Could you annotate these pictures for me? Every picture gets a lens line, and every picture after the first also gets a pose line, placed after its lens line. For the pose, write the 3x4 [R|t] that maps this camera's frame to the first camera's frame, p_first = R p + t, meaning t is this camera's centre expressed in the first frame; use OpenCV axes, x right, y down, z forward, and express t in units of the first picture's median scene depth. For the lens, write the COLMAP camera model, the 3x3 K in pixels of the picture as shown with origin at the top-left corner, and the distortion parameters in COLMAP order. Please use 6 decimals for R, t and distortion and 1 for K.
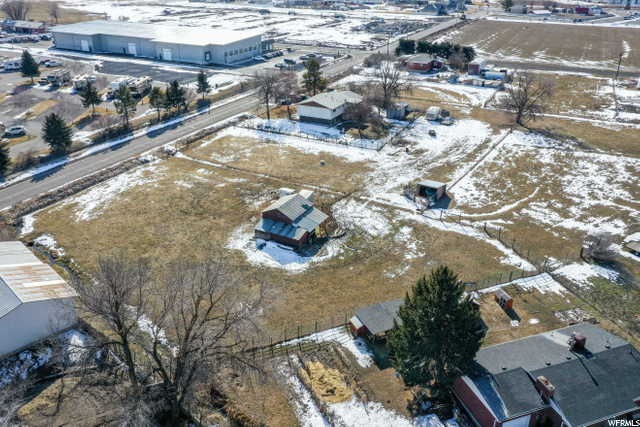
lens RADIAL K [[516.6, 0, 327.7], [0, 516.6, 231.6], [0, 0, 1]] dist [0.015794, 0.000136]
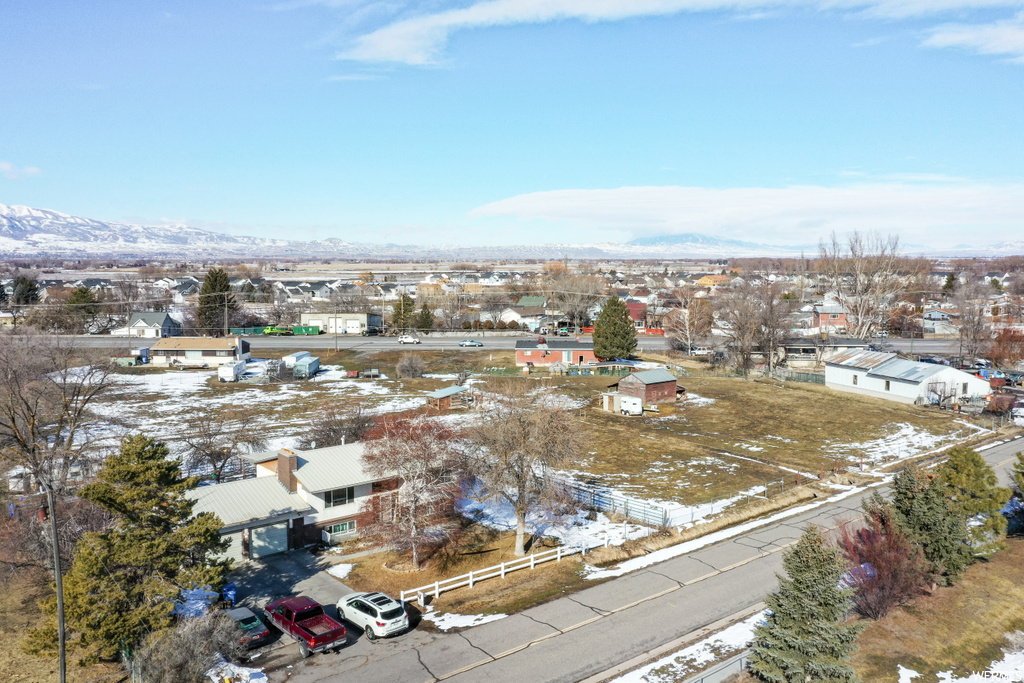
lens RADIAL K [[826.5, 0, 514.5], [0, 826.5, 317.8], [0, 0, 1]] dist [0.015794, 0.000136]
pose [[-0.904340, -0.034312, 0.425431, -0.359313], [0.194398, 0.854259, 0.482131, -0.665809], [-0.379971, 0.518714, -0.765871, 1.592768]]
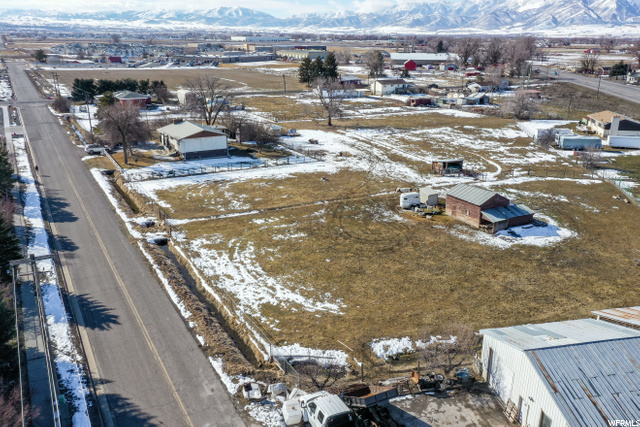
lens RADIAL K [[516.6, 0, 324.3], [0, 516.6, 215.8], [0, 0, 1]] dist [0.015794, 0.000136]
pose [[0.555369, -0.275550, 0.784626, -0.696671], [0.379154, 0.923638, 0.055999, -0.122522], [-0.740140, 0.266394, 0.617435, 0.470884]]
